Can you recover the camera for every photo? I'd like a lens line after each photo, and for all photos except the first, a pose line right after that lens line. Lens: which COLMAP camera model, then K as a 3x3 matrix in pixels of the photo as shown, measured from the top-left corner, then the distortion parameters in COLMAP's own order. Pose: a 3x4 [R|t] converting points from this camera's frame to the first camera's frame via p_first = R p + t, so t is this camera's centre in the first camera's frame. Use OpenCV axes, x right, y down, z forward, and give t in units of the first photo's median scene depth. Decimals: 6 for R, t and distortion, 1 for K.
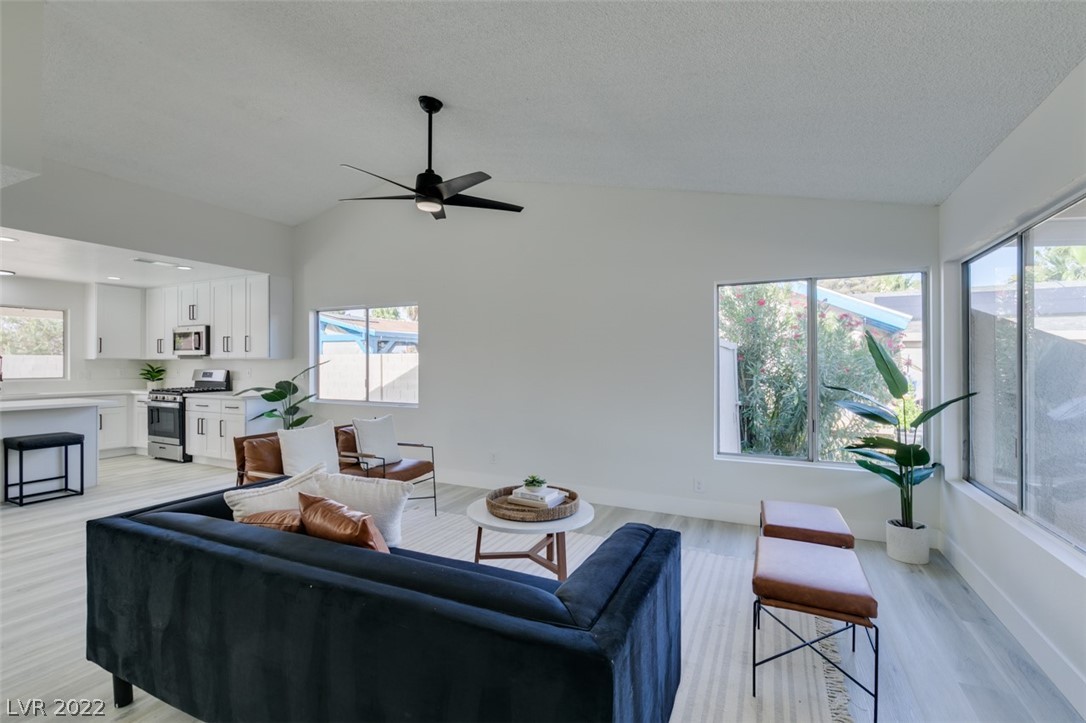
lens RADIAL K [[487.3, 0, 543.0], [0, 487.3, 361.5], [0, 0, 1]] dist [0.003287, -0.000281]
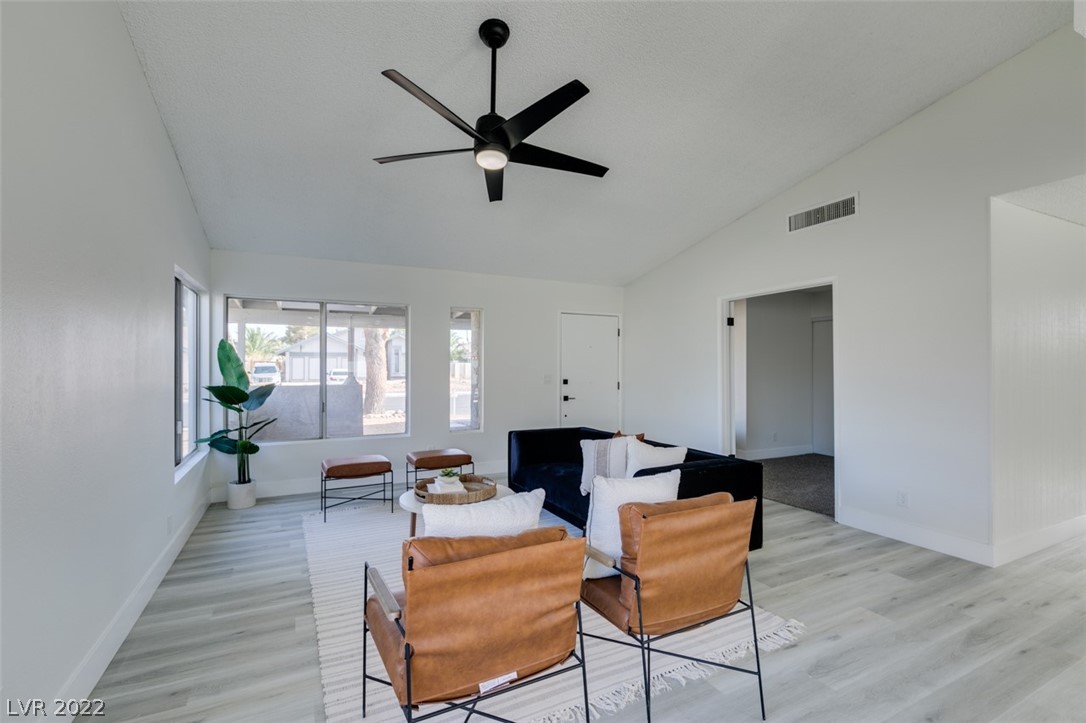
lens RADIAL K [[484.3, 0, 541.8], [0, 484.3, 365.7], [0, 0, 1]] dist [0.002830, -0.000787]
pose [[-0.795318, -0.001334, 0.606191, -0.463384], [-0.004797, 0.999980, -0.004092, 0.003006], [-0.606173, -0.006162, -0.795309, 0.954252]]
